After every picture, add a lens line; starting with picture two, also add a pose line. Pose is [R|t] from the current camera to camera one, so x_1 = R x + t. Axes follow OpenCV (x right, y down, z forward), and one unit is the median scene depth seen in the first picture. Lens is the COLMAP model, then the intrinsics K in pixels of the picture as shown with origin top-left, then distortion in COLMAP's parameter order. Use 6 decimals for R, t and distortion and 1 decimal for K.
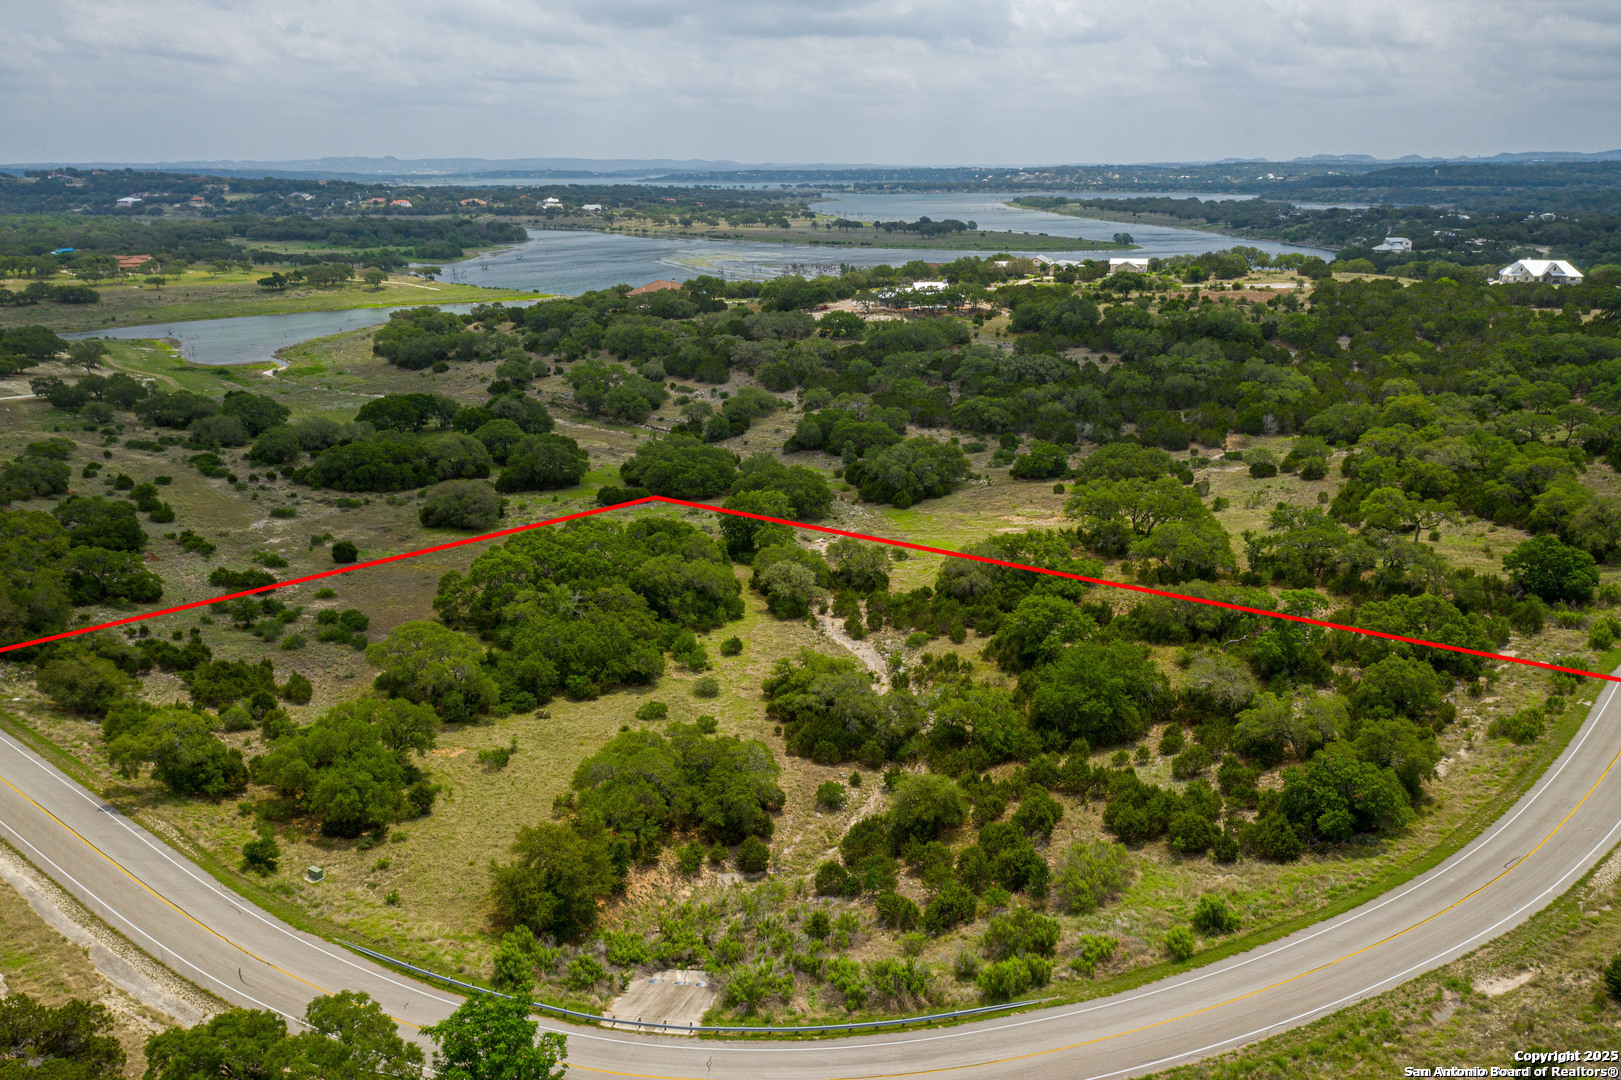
lens RADIAL K [[1285.3, 0, 811.0], [0, 1285.3, 515.7], [0, 0, 1]] dist [0.000229, -0.009701]
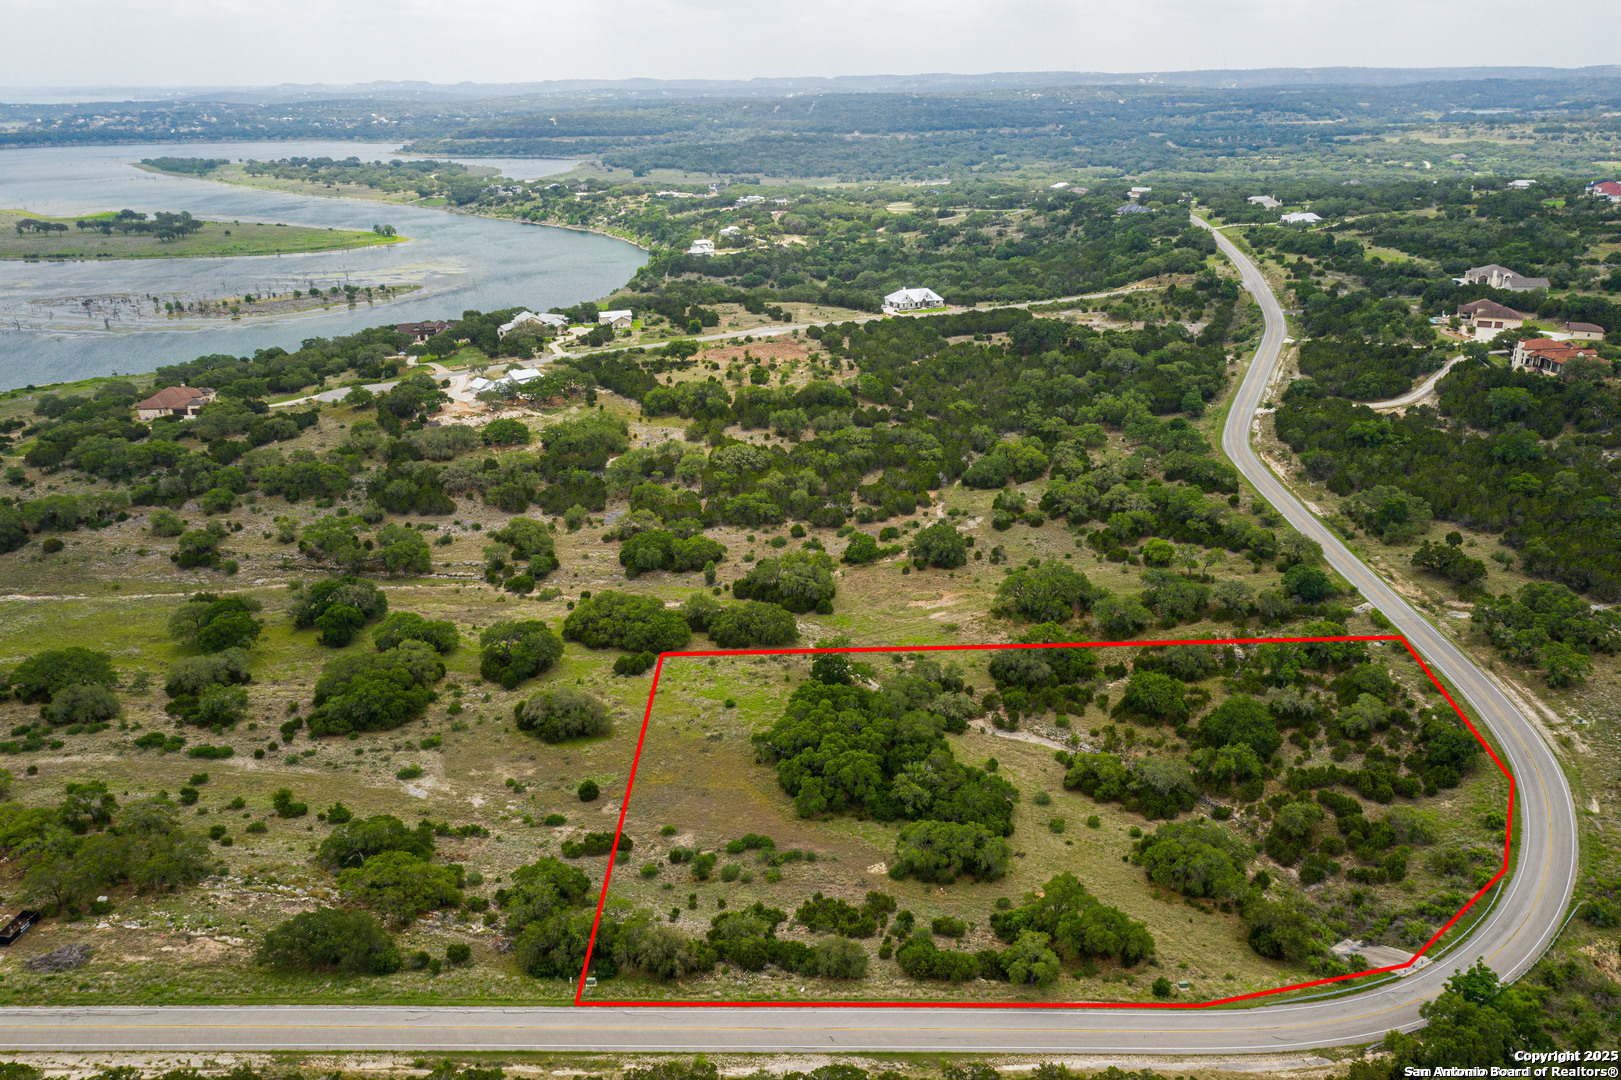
lens RADIAL K [[1288.1, 0, 810.5], [0, 1288.1, 540.0], [0, 0, 1]] dist [-0.006339, -0.001121]
pose [[0.767807, -0.213789, 0.603959, -0.718245], [0.165732, 0.976873, 0.135099, -0.258705], [-0.618874, -0.003635, 0.785482, -0.004607]]
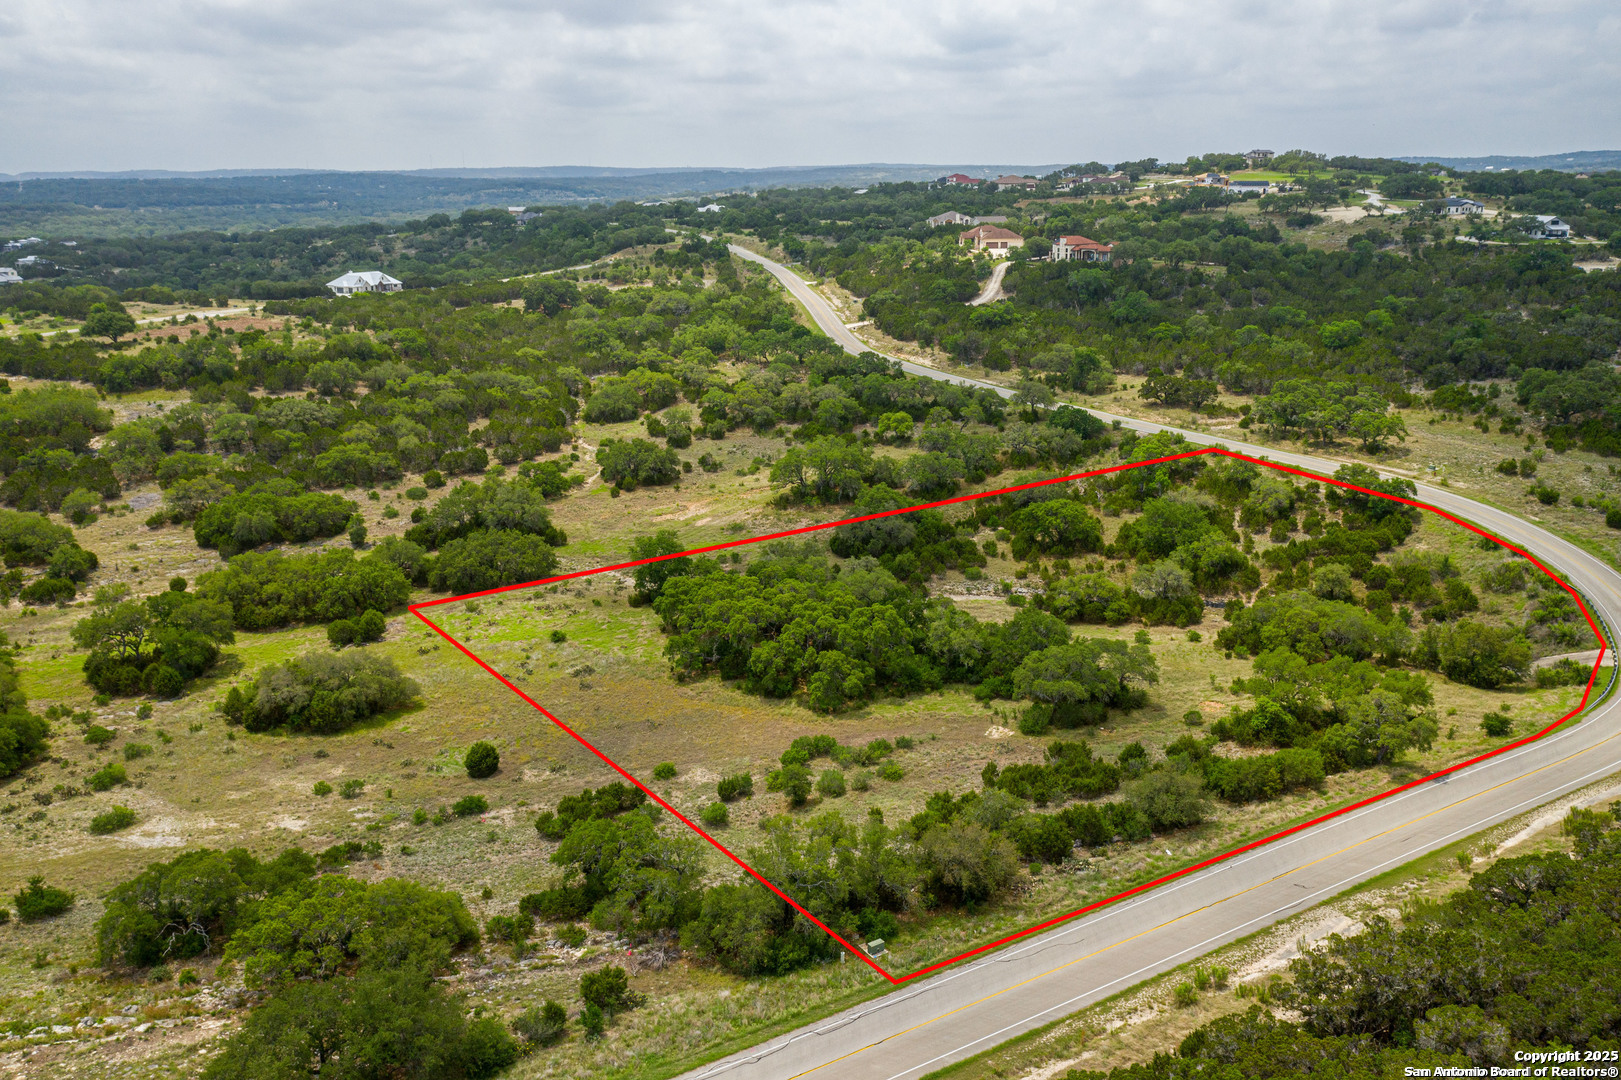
lens RADIAL K [[1288.1, 0, 810.5], [0, 1288.1, 540.0], [0, 0, 1]] dist [-0.006339, -0.001121]
pose [[0.304607, -0.245600, 0.920269, -0.766101], [0.248046, 0.953300, 0.172313, -0.130564], [-0.919613, 0.175782, 0.351302, 0.496321]]
